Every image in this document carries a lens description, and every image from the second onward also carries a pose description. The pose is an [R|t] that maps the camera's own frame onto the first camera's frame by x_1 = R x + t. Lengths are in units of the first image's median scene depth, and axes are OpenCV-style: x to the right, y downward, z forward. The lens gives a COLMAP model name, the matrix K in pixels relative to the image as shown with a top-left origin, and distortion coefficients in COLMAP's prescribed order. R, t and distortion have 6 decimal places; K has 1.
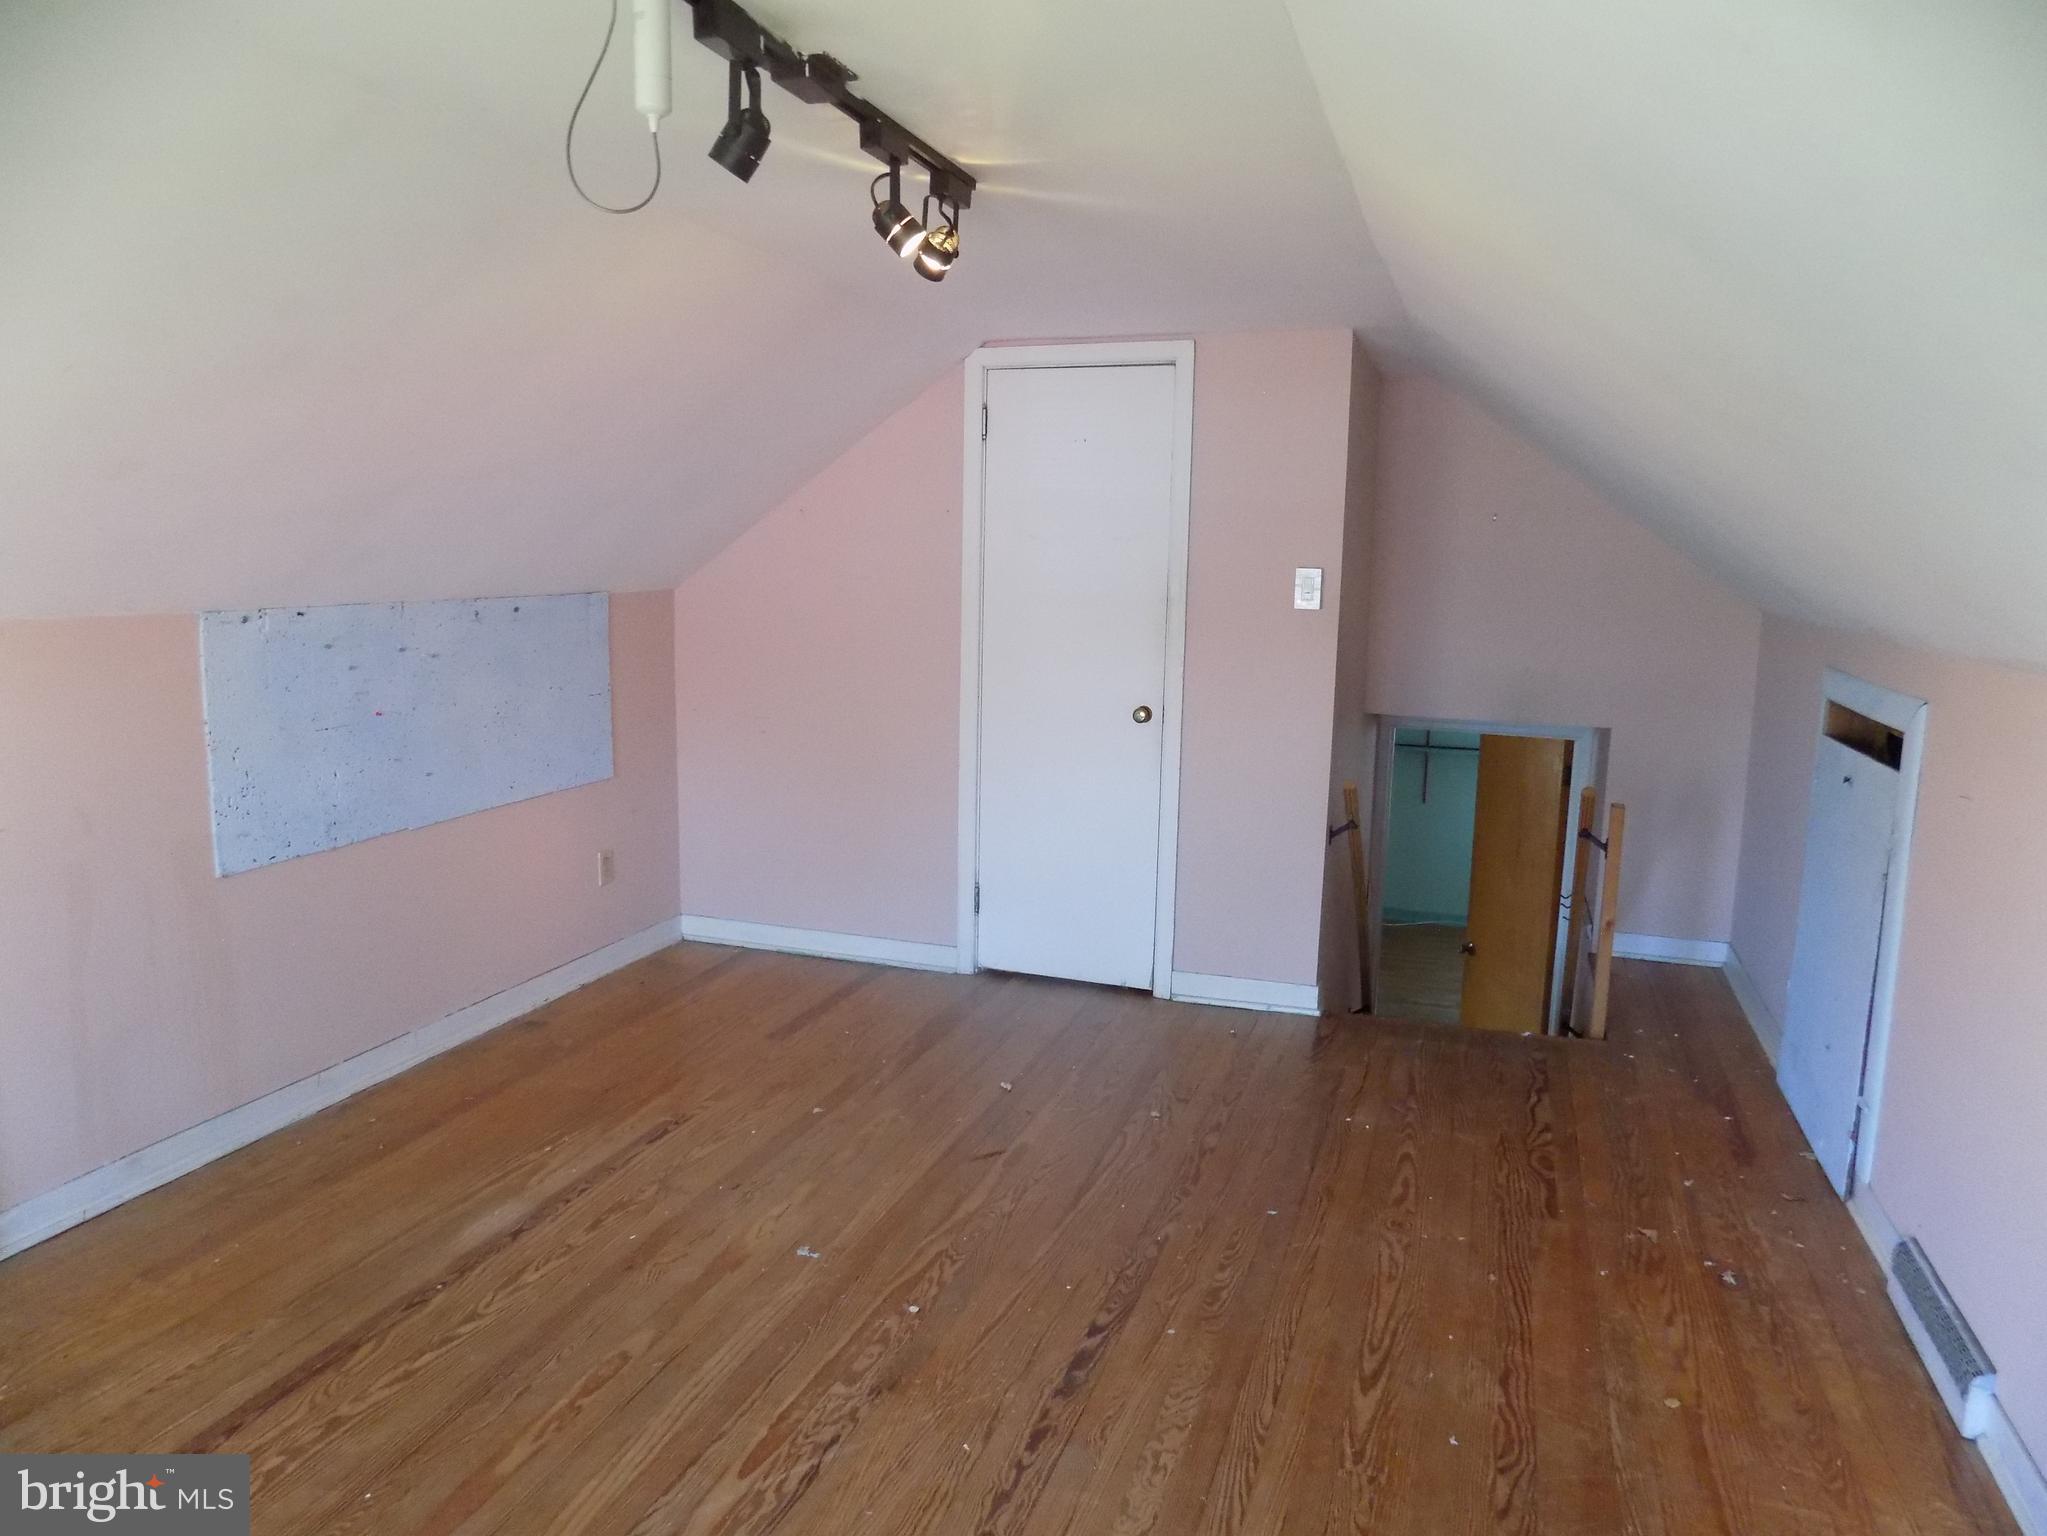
lens RADIAL K [[1391.7, 0, 1020.8], [0, 1391.7, 762.5], [0, 0, 1]] dist [-0.051953, 0.049548]
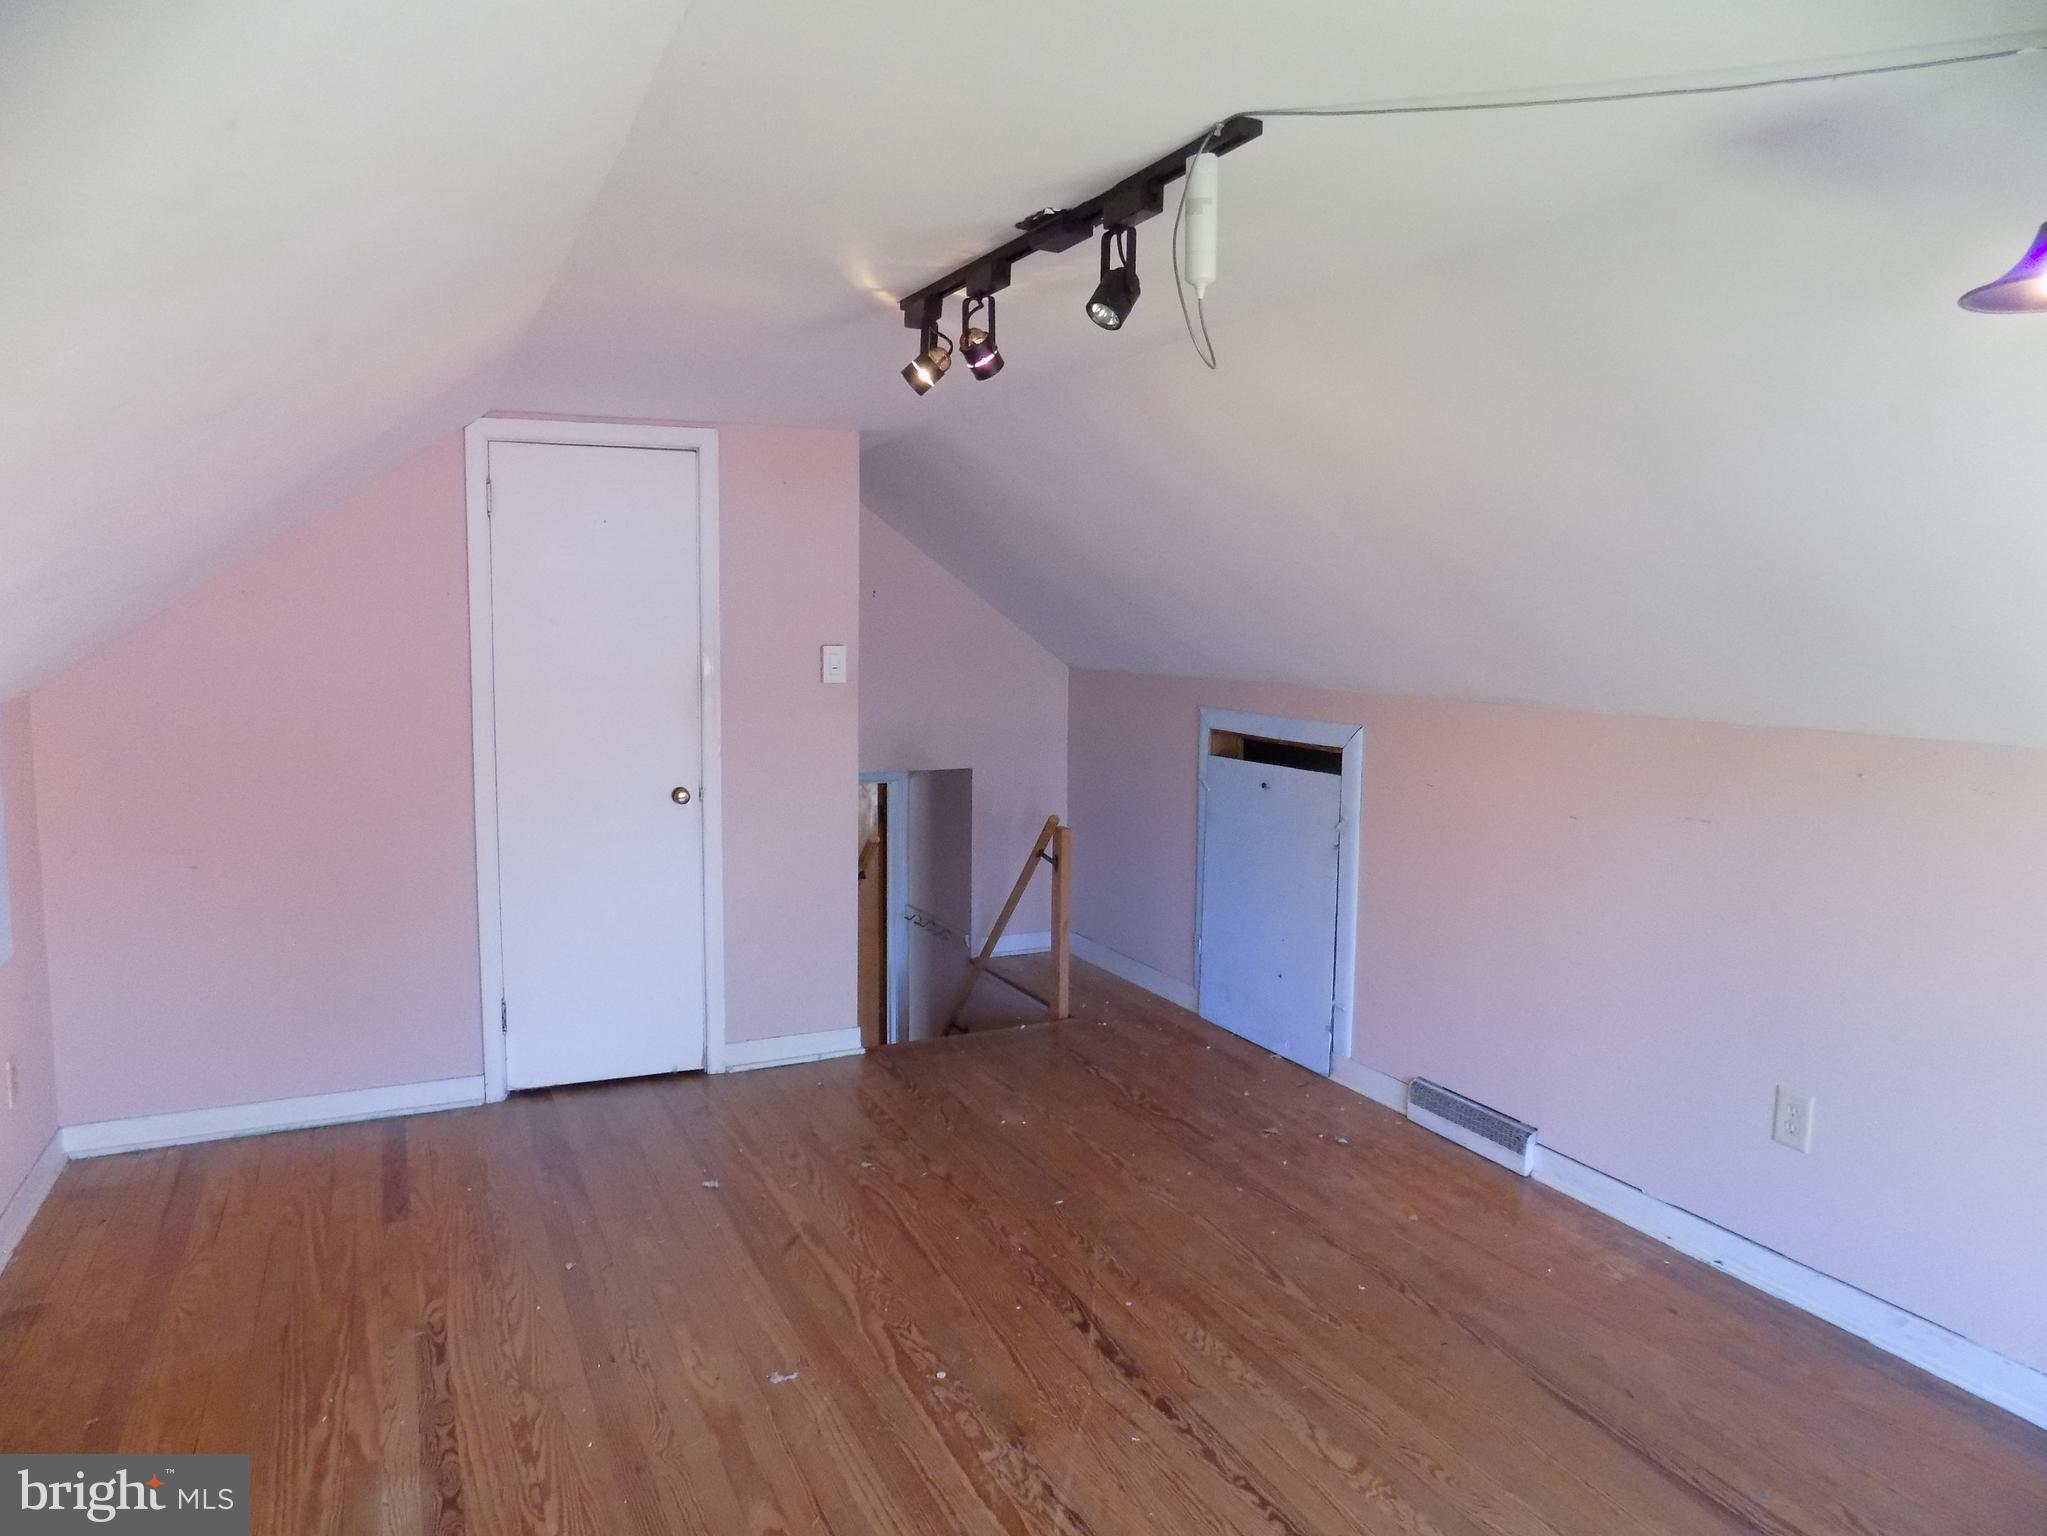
lens RADIAL K [[1391.7, 0, 1029.5], [0, 1391.7, 770.7], [0, 0, 1]] dist [-0.051953, 0.049548]
pose [[0.715139, -0.089826, 0.693186, -0.498247], [0.114617, 0.993355, 0.010477, -0.039975], [-0.689521, 0.071958, 0.720682, 0.125912]]
